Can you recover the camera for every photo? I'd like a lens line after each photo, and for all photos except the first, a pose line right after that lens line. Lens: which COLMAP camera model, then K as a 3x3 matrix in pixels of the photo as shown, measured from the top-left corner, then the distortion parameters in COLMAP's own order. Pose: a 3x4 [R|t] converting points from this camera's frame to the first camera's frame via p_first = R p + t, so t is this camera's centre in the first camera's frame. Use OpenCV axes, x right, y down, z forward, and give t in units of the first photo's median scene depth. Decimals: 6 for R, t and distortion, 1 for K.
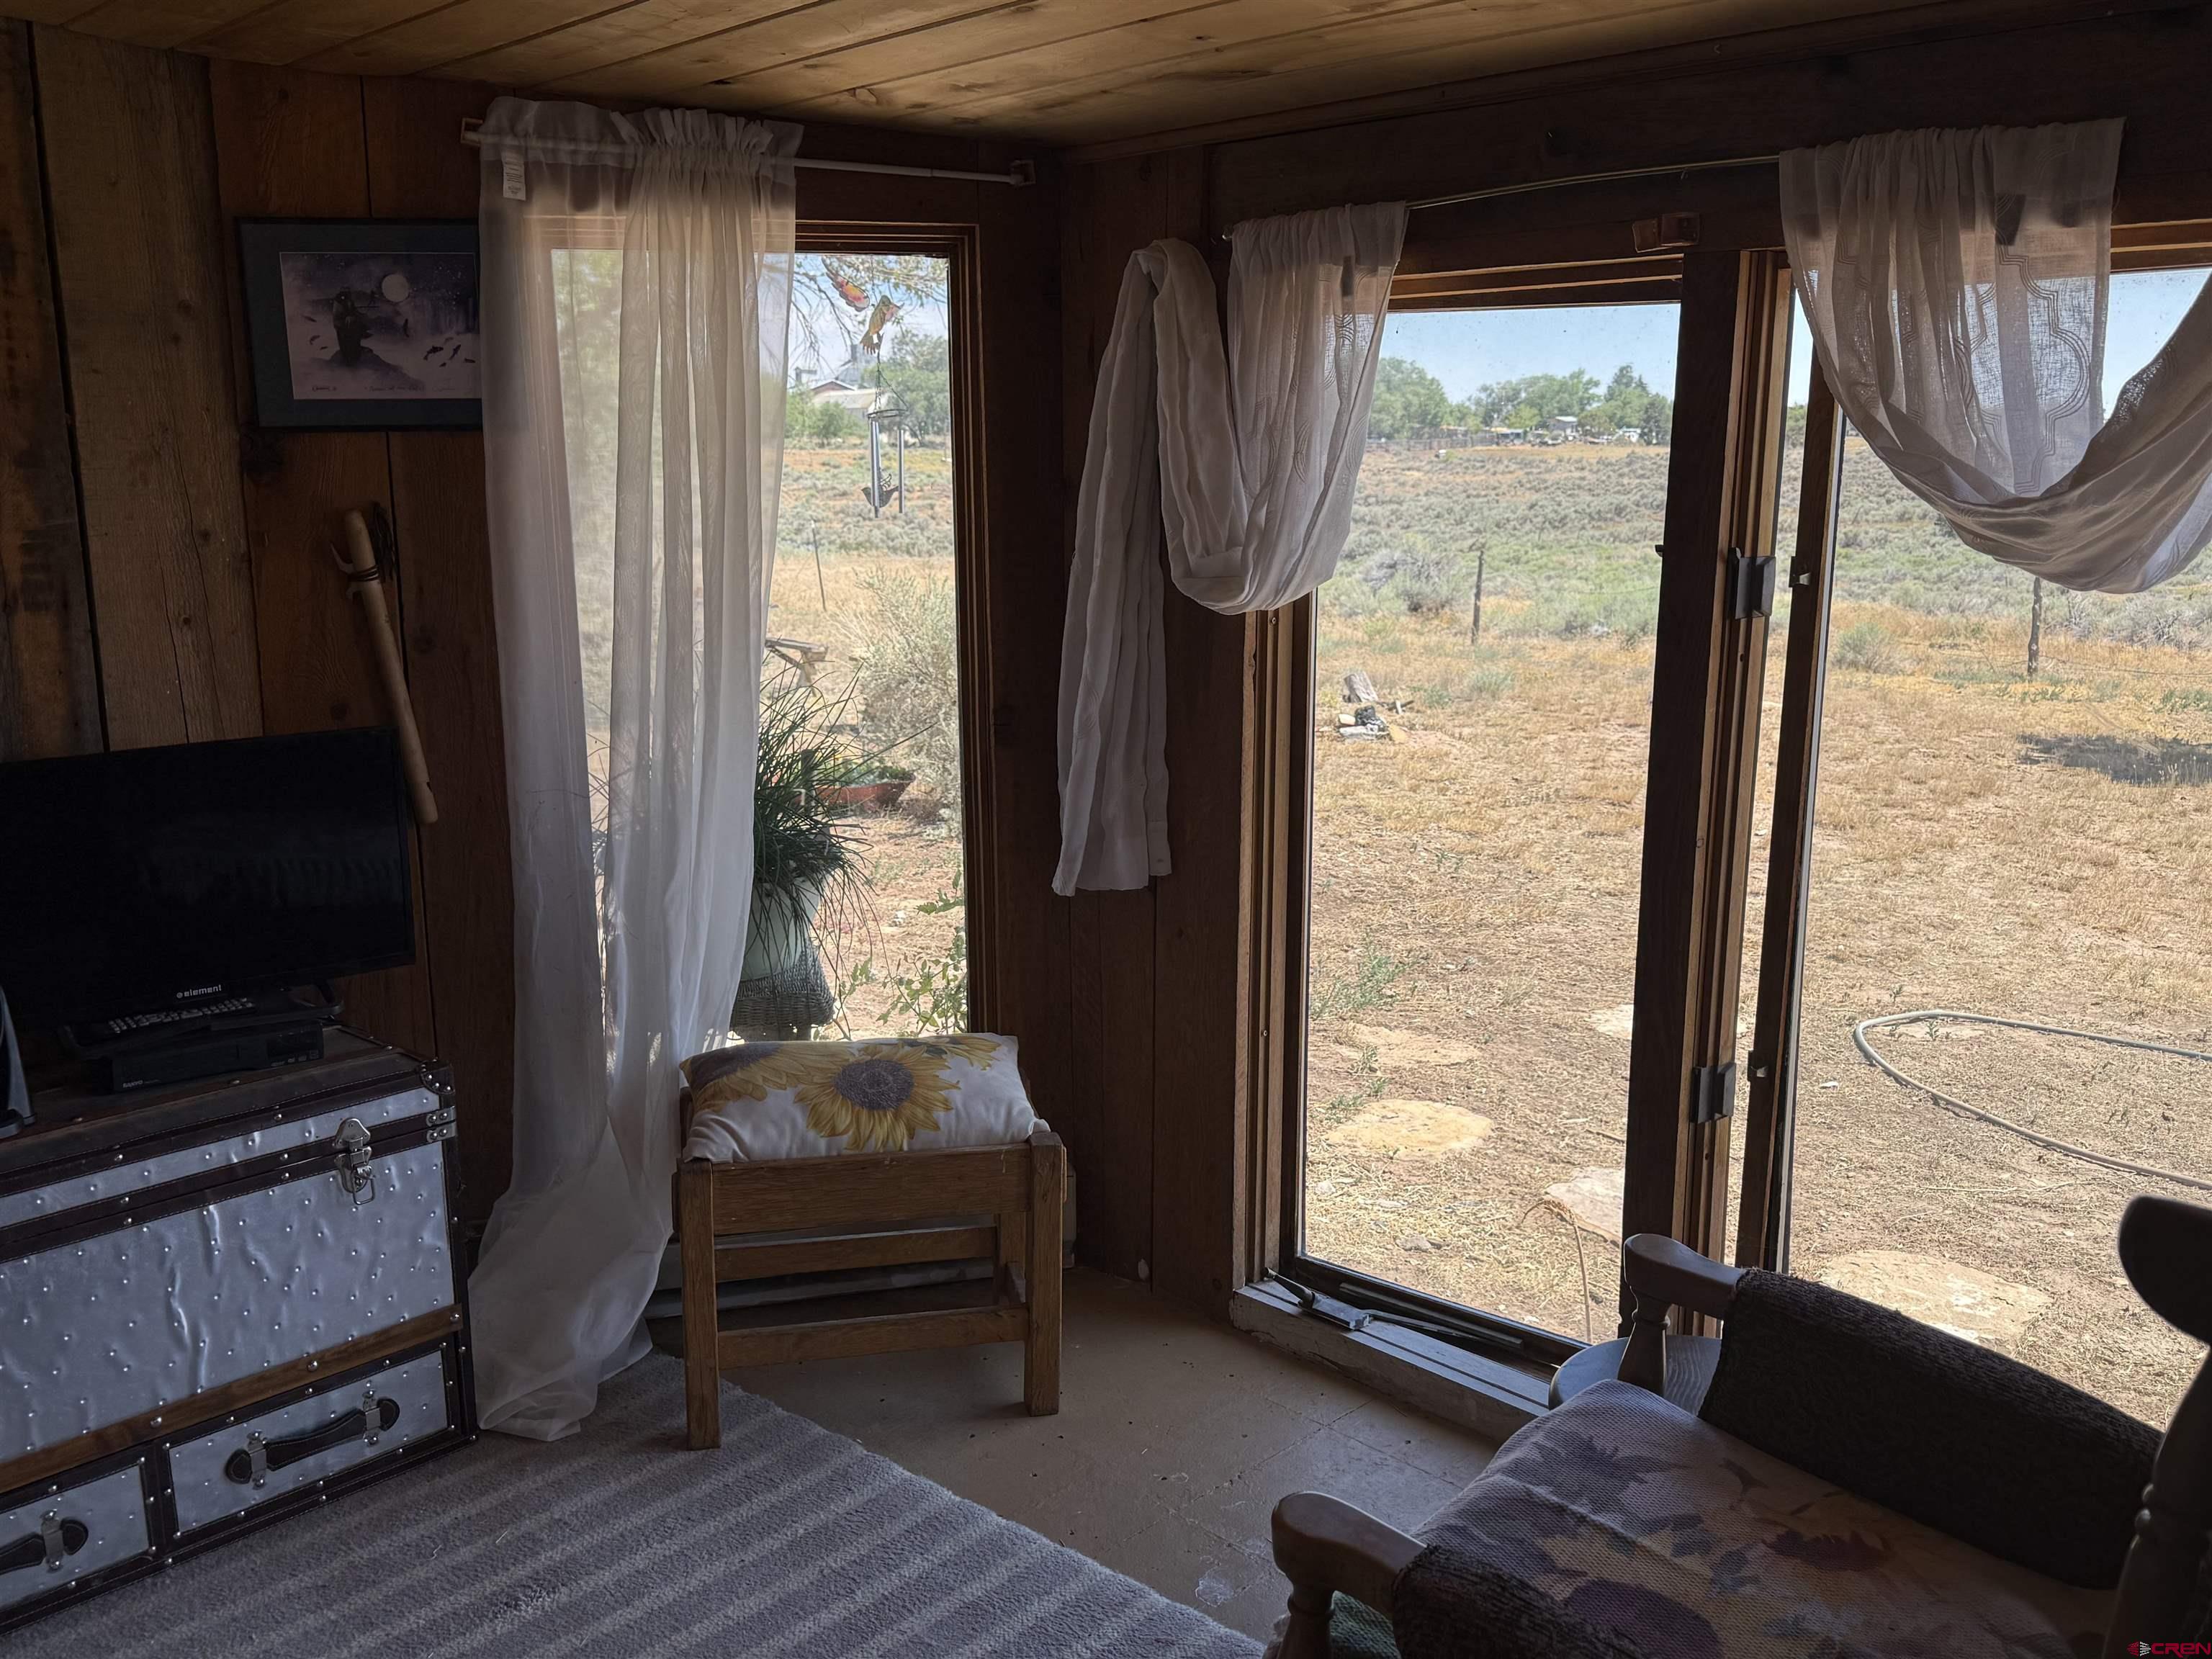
lens RADIAL K [[1953.3, 0, 1106.0], [0, 1953.3, 829.5], [0, 0, 1]] dist [0.004750, 0.000499]
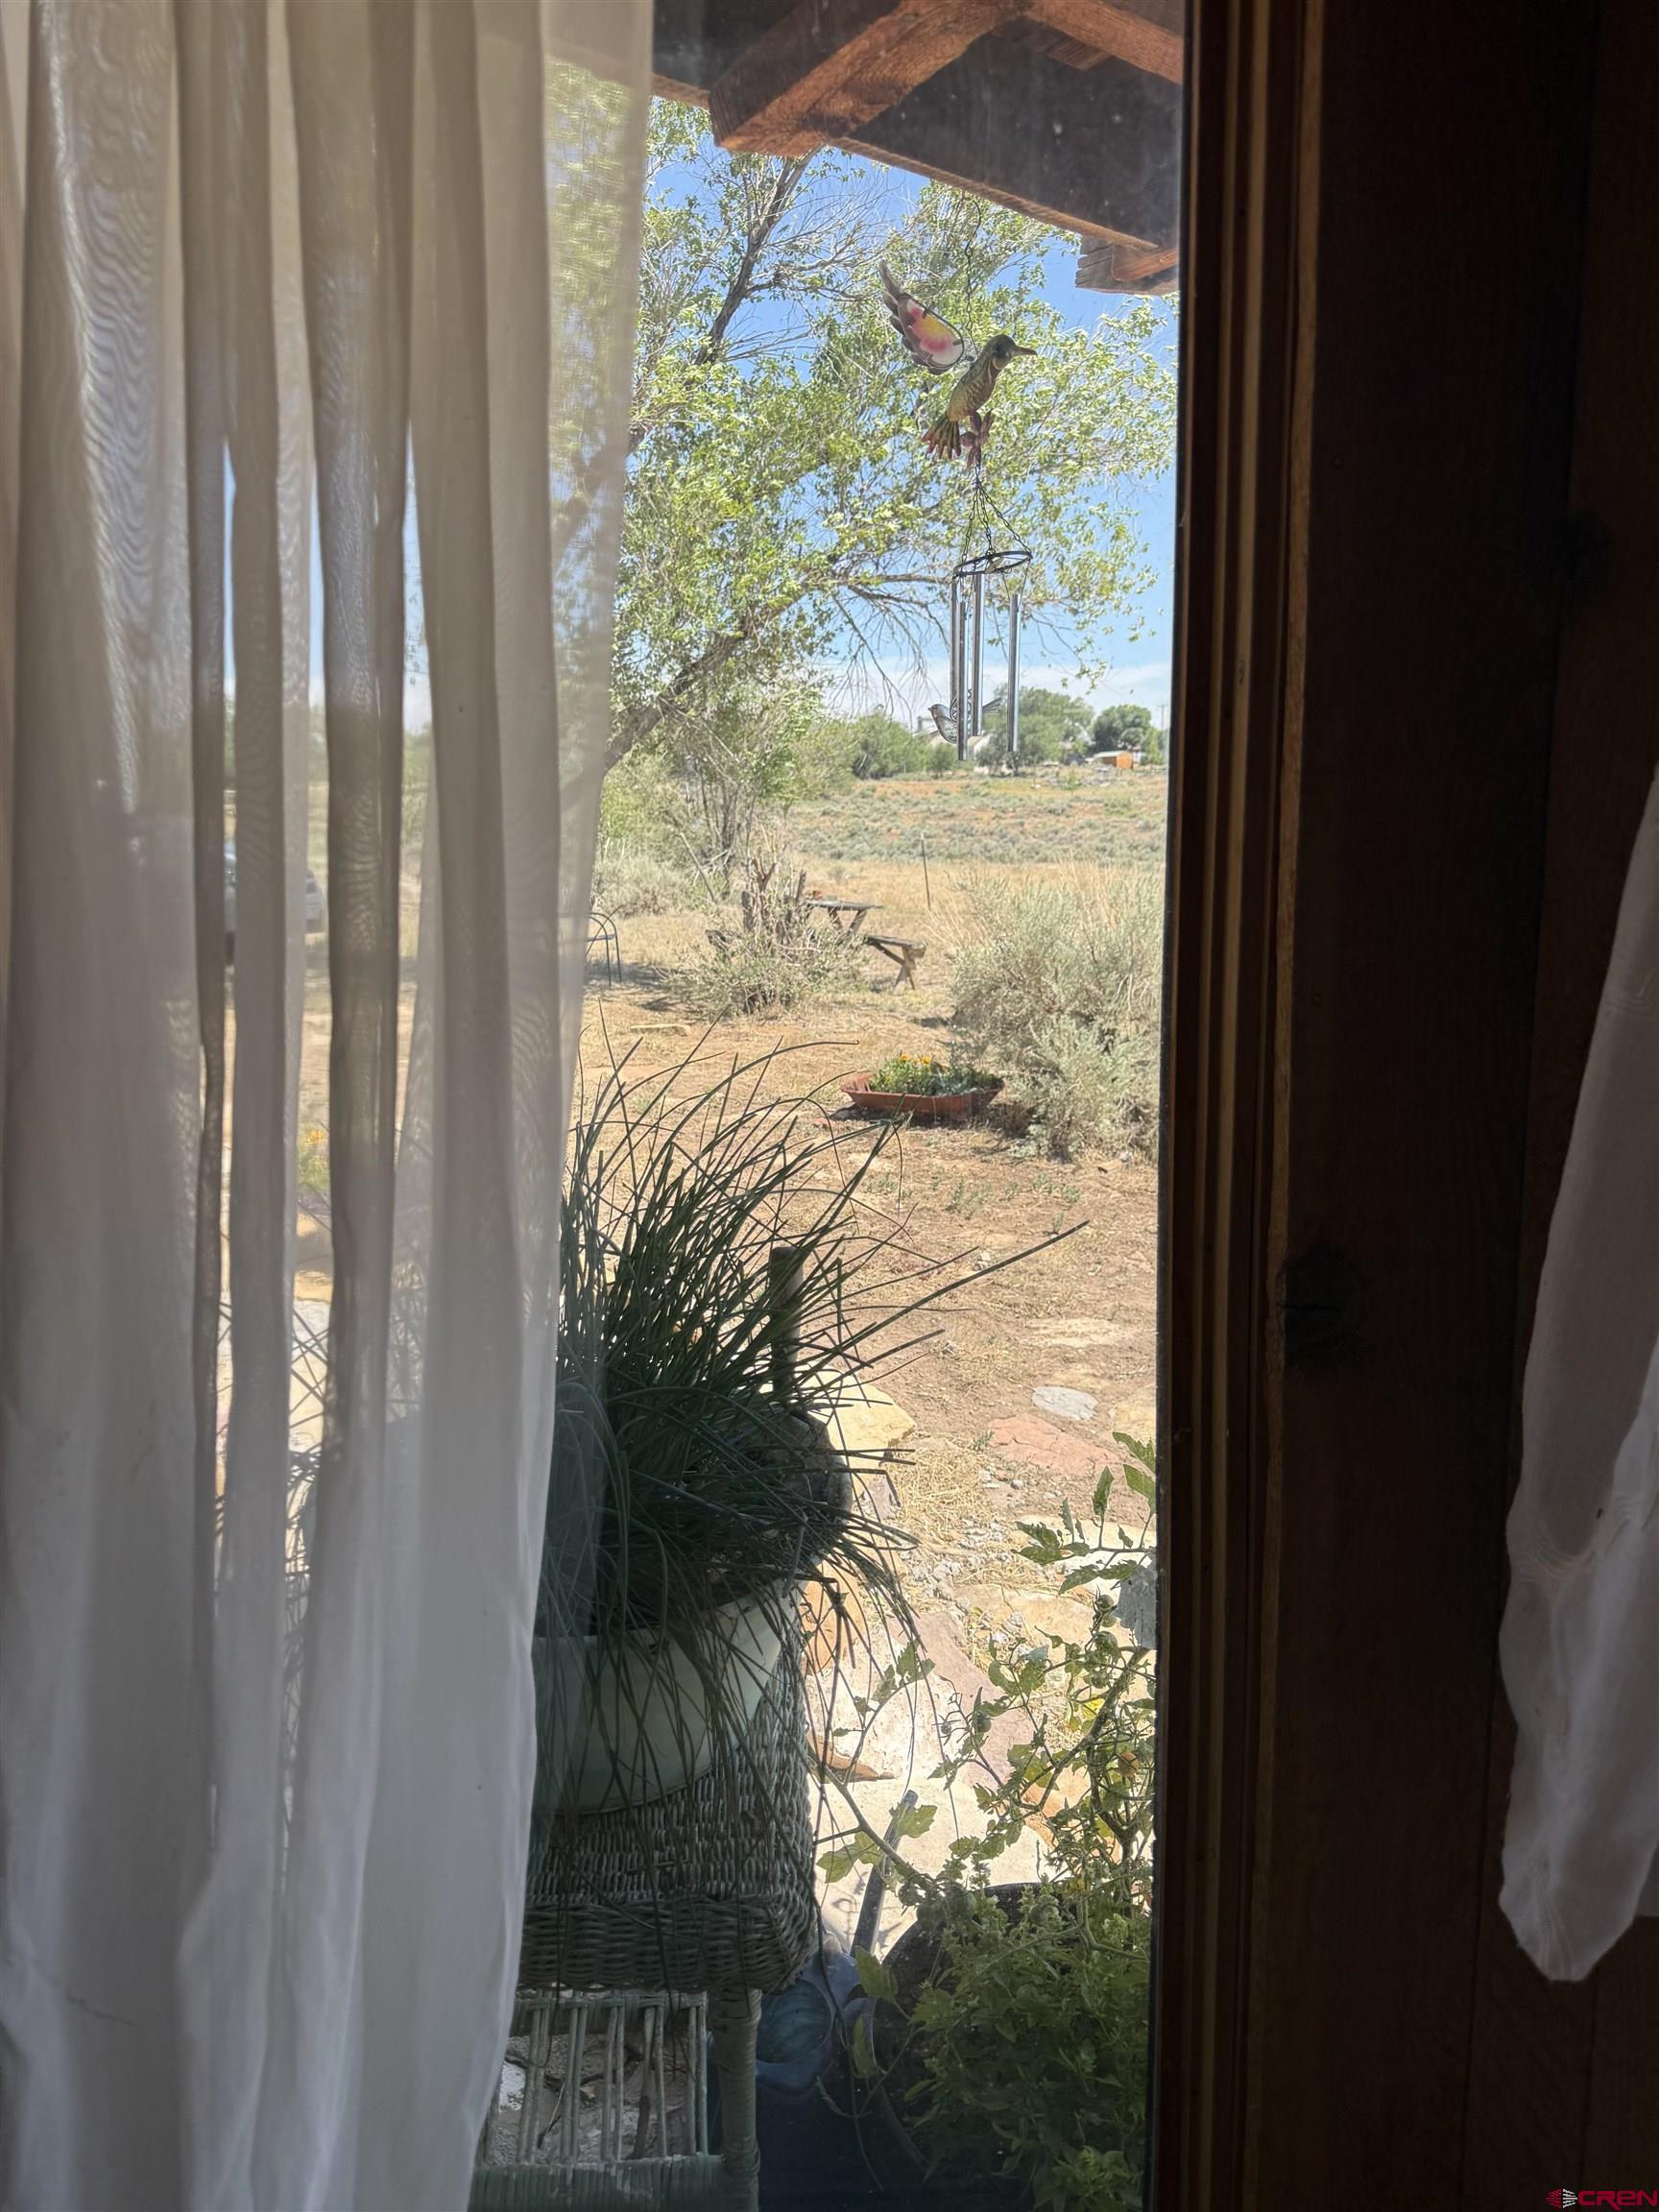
lens RADIAL K [[1547.0, 0, 829.5], [0, 1547.0, 1106.0], [0, 0, 1]] dist [-0.000099, -0.000076]
pose [[0.978200, 0.035368, -0.204631, -0.023589], [-0.032205, 0.999305, 0.018765, -0.027338], [0.205152, -0.011766, 0.978659, 0.217931]]
